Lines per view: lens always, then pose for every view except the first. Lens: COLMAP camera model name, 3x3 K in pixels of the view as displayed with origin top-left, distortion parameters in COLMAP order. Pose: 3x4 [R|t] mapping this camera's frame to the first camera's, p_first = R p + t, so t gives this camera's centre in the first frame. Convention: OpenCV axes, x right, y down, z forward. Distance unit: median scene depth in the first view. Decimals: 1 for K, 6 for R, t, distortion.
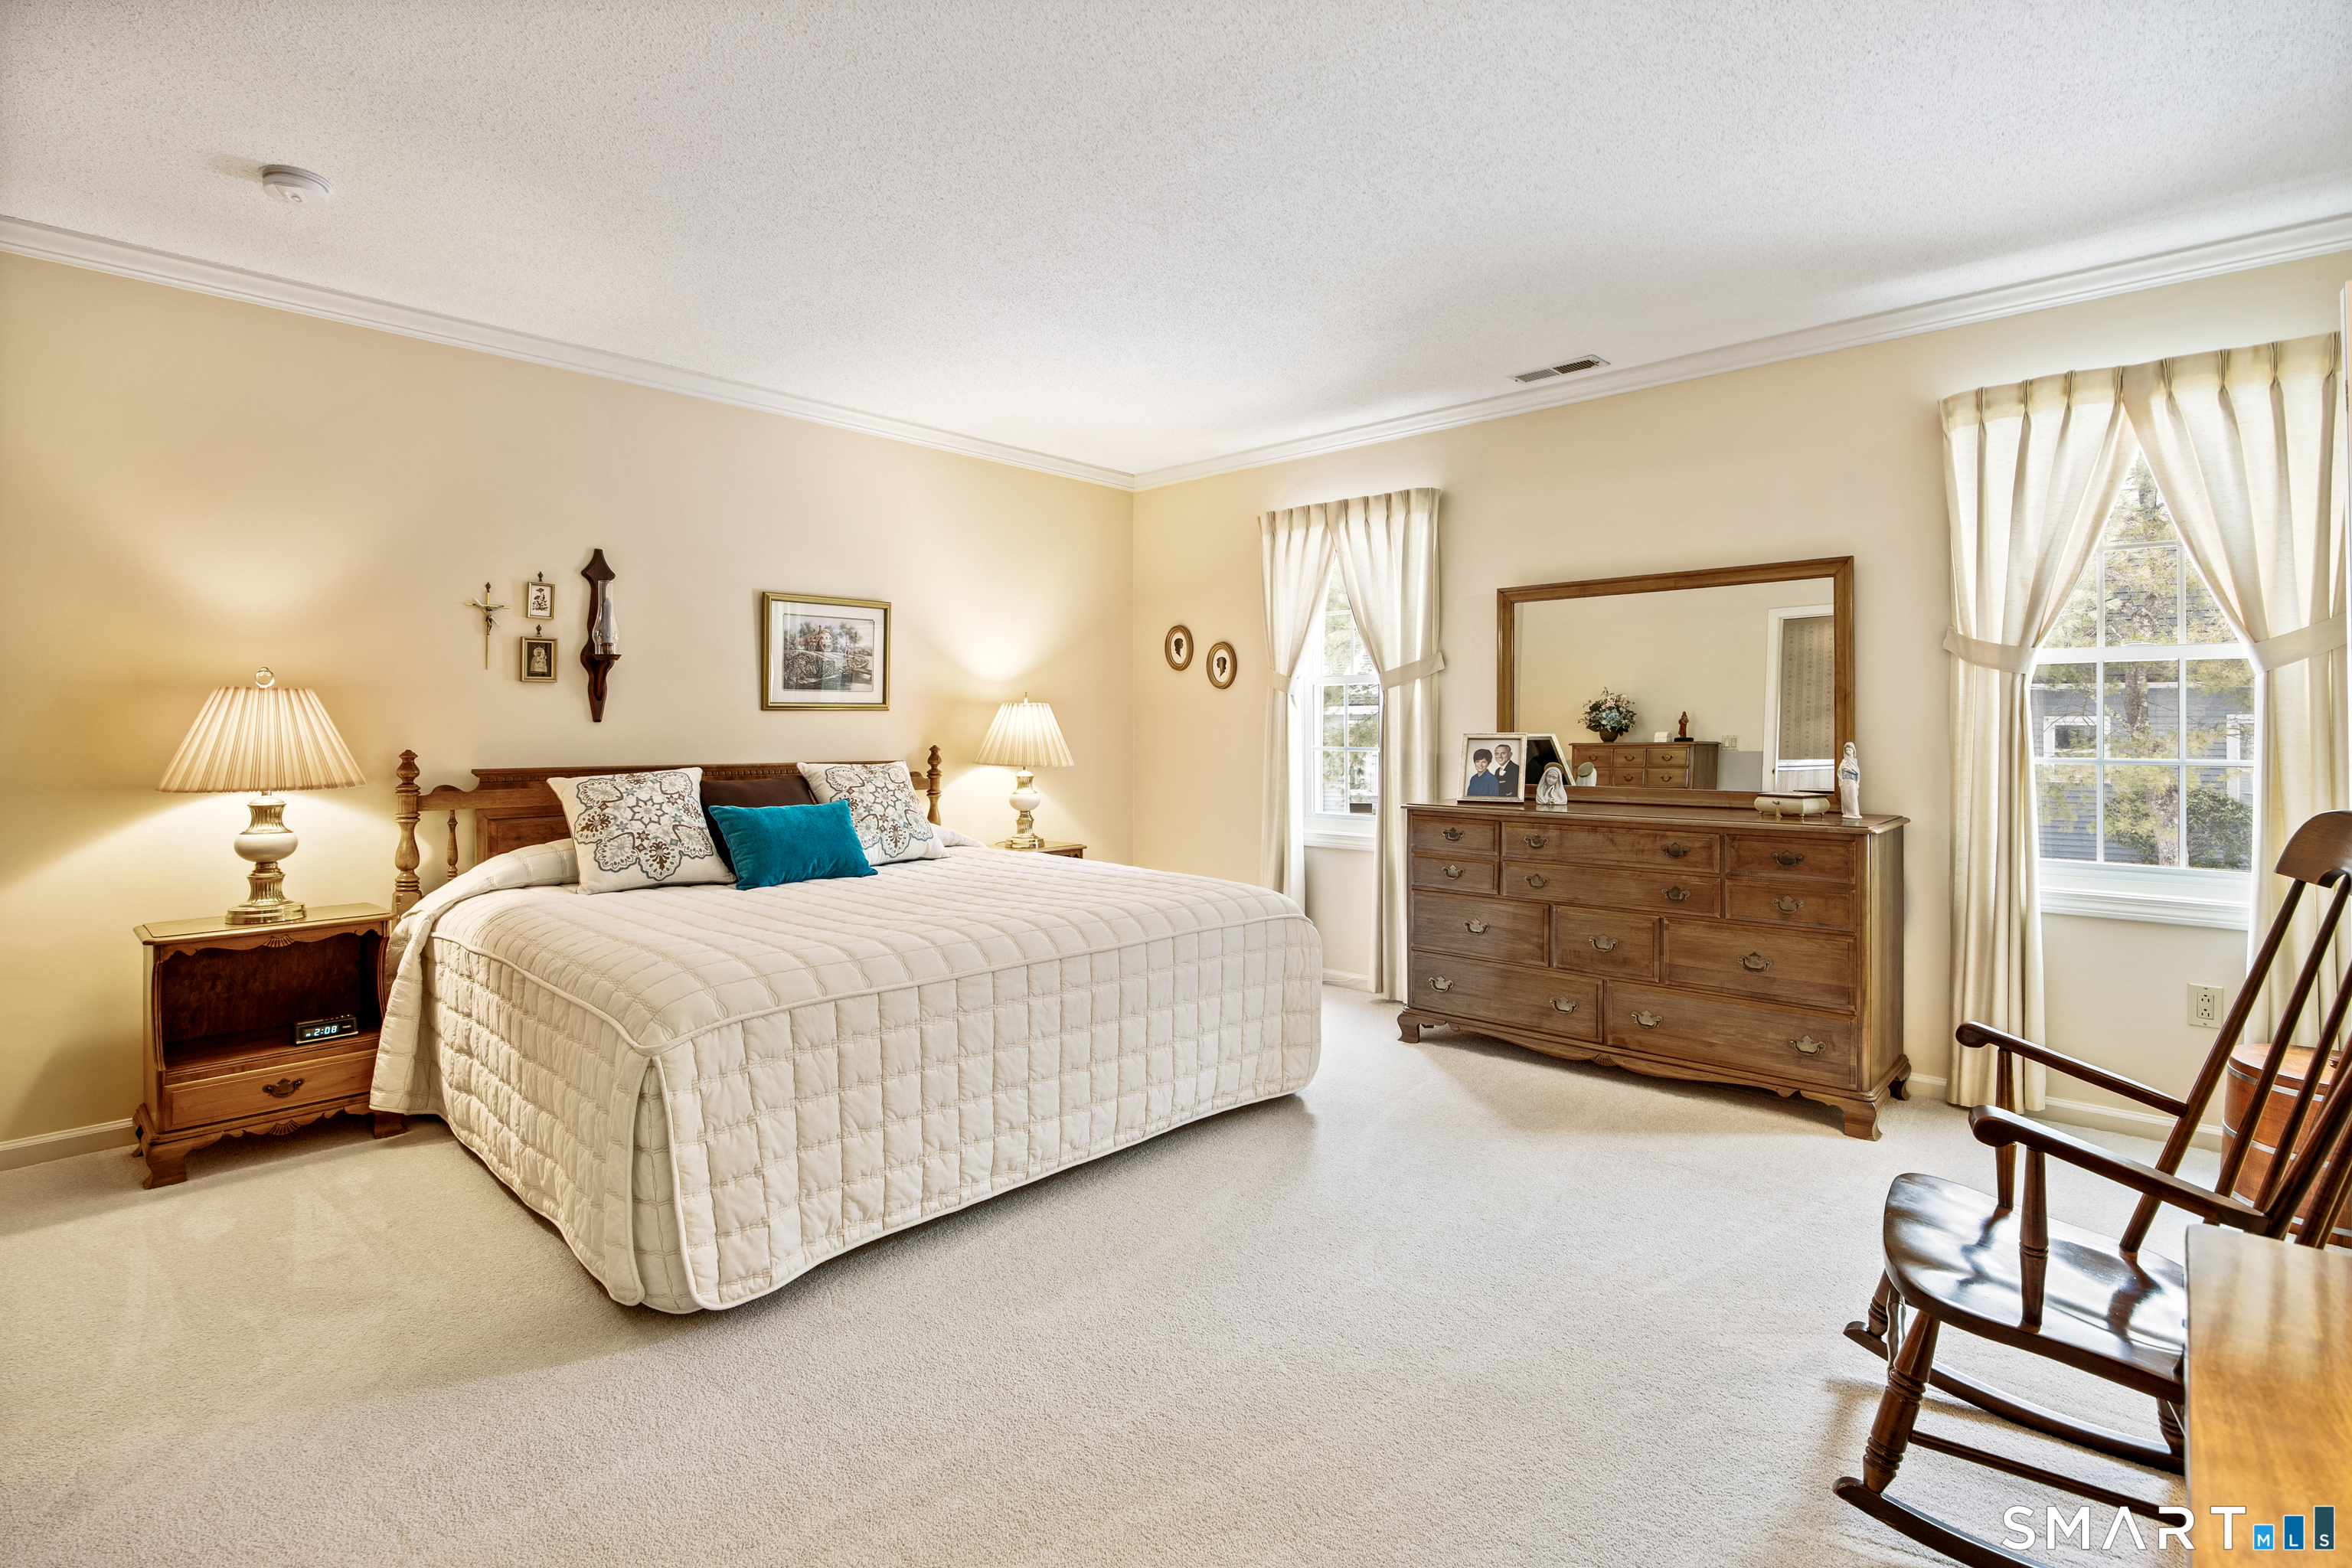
lens RADIAL K [[1082.8, 0, 1223.7], [0, 1082.8, 729.3], [0, 0, 1]] dist [-0.017797, 0.001994]
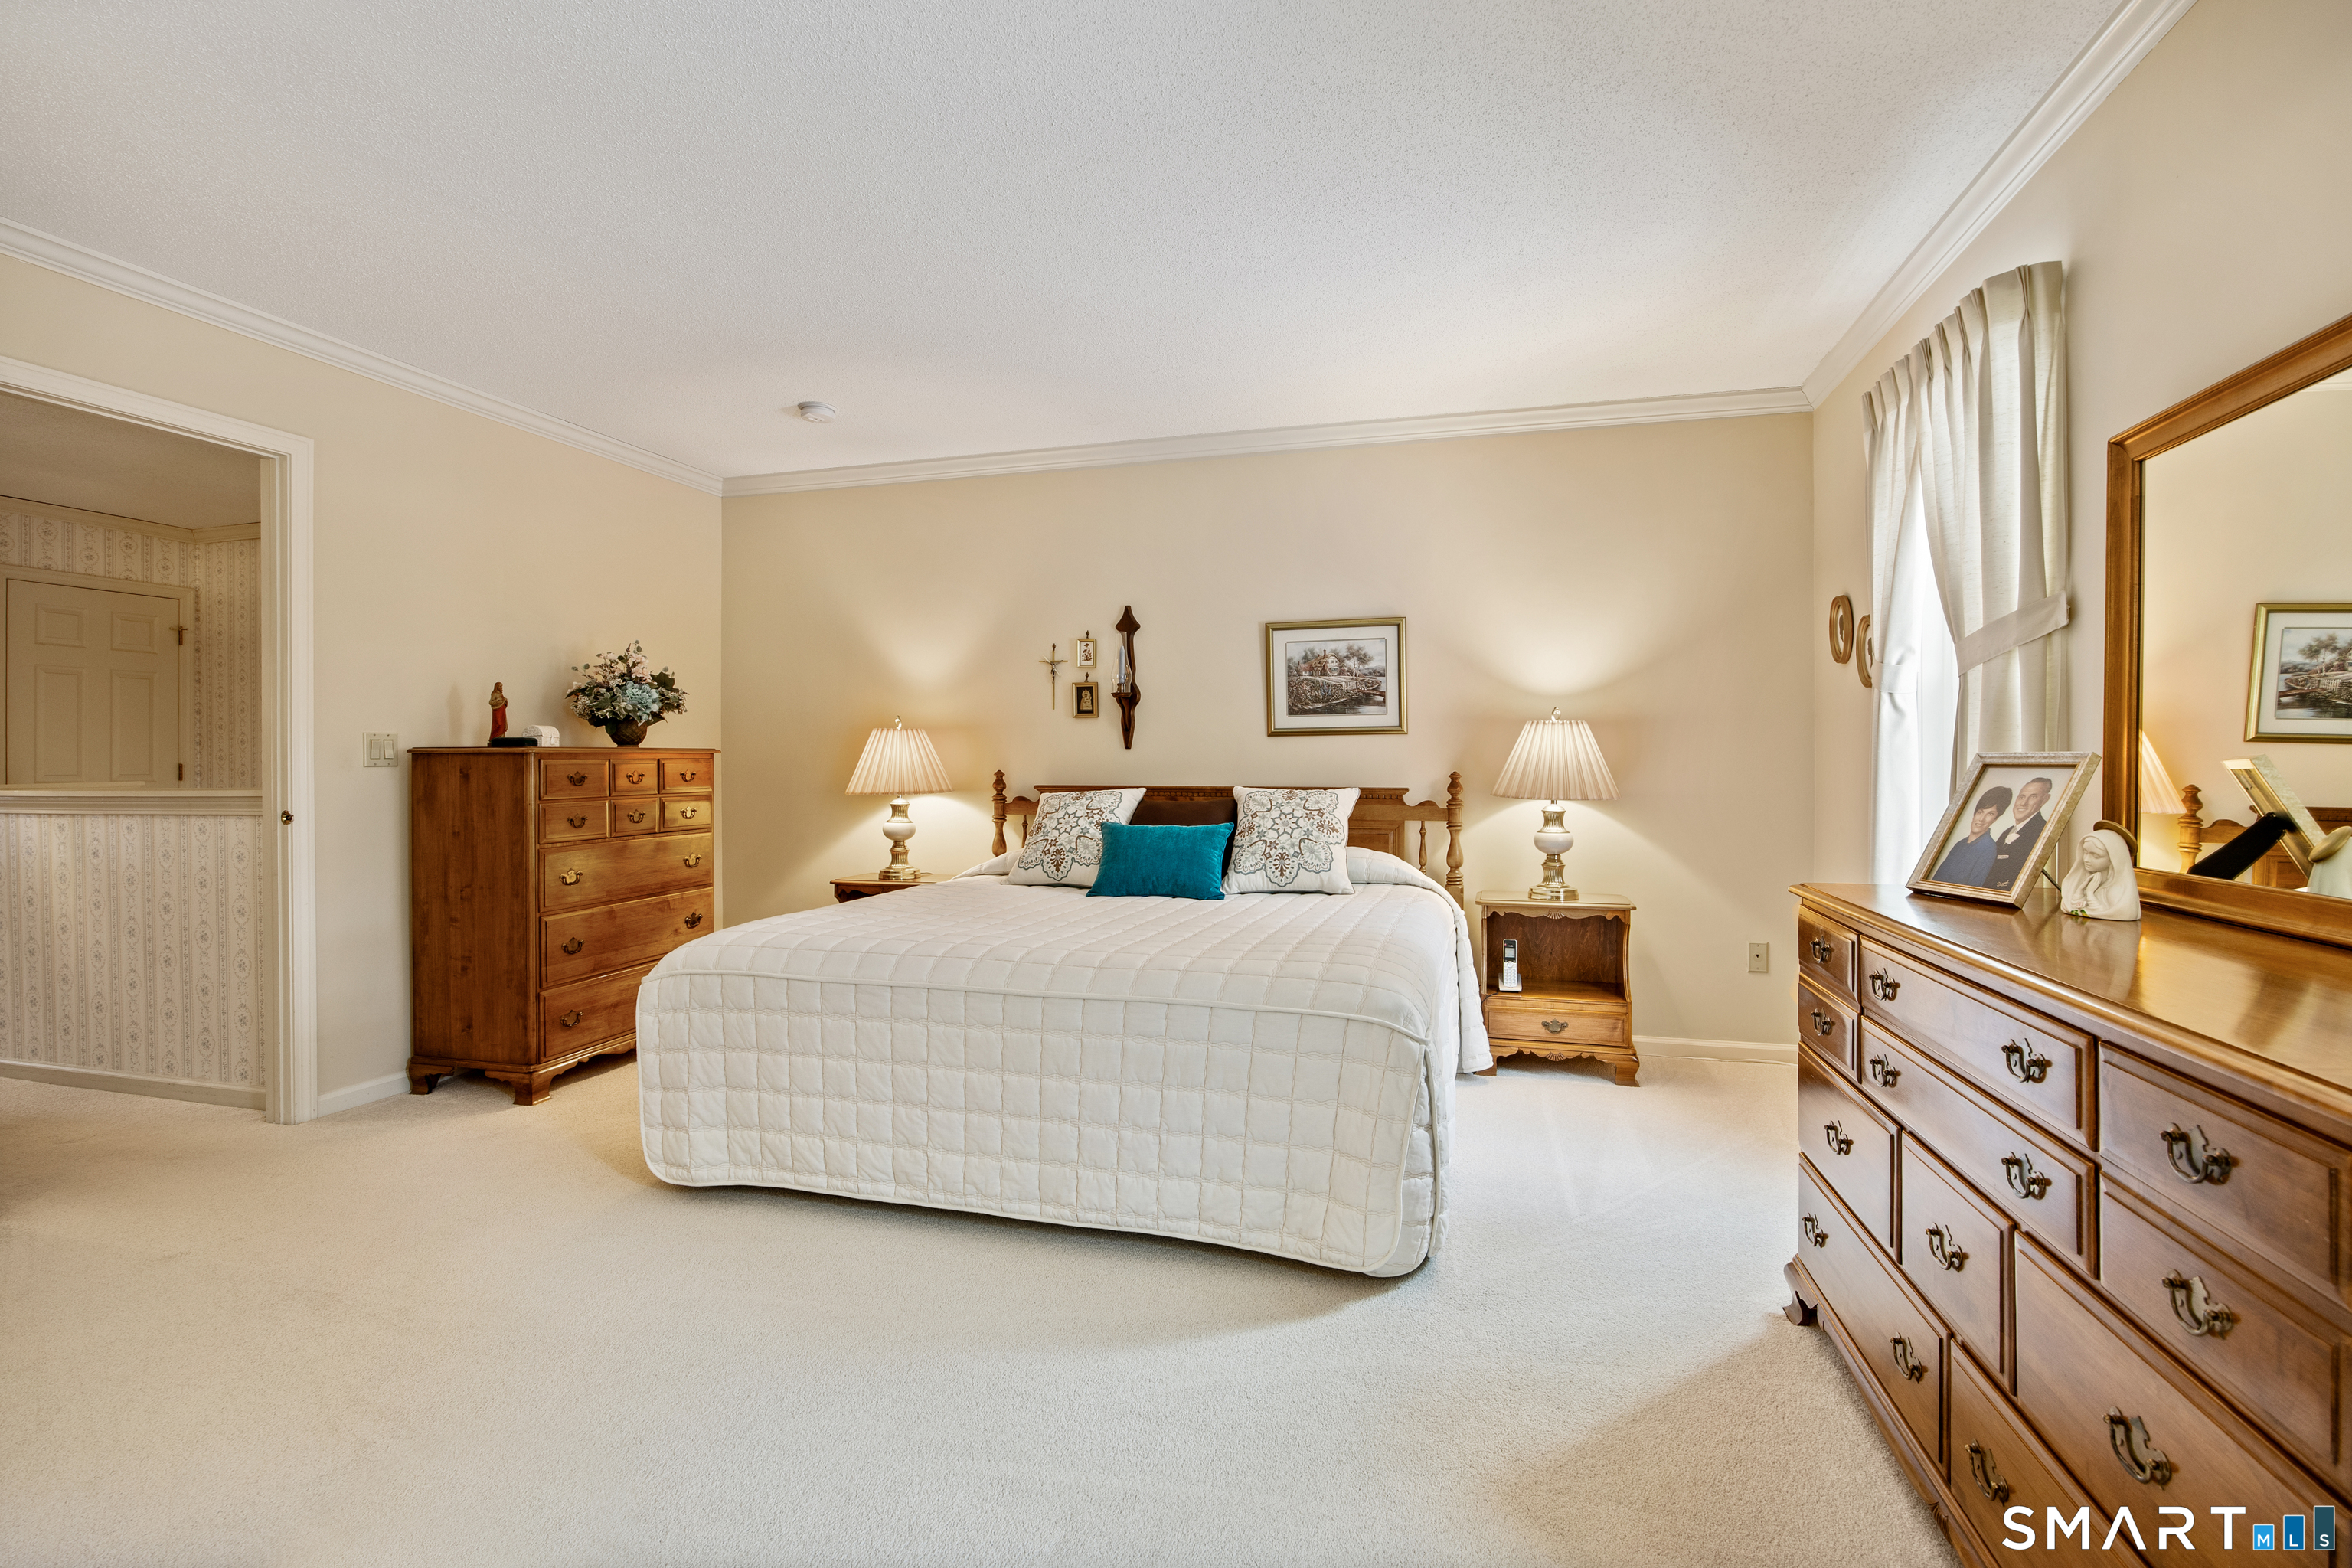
lens RADIAL K [[1082.8, 0, 1193.1], [0, 1082.8, 799.5], [0, 0, 1]] dist [-0.017797, 0.001994]
pose [[0.459396, 0.036750, -0.887471, 0.533569], [0.004342, 0.999039, 0.043618, -0.002500], [0.888221, -0.023891, 0.458795, 0.496334]]
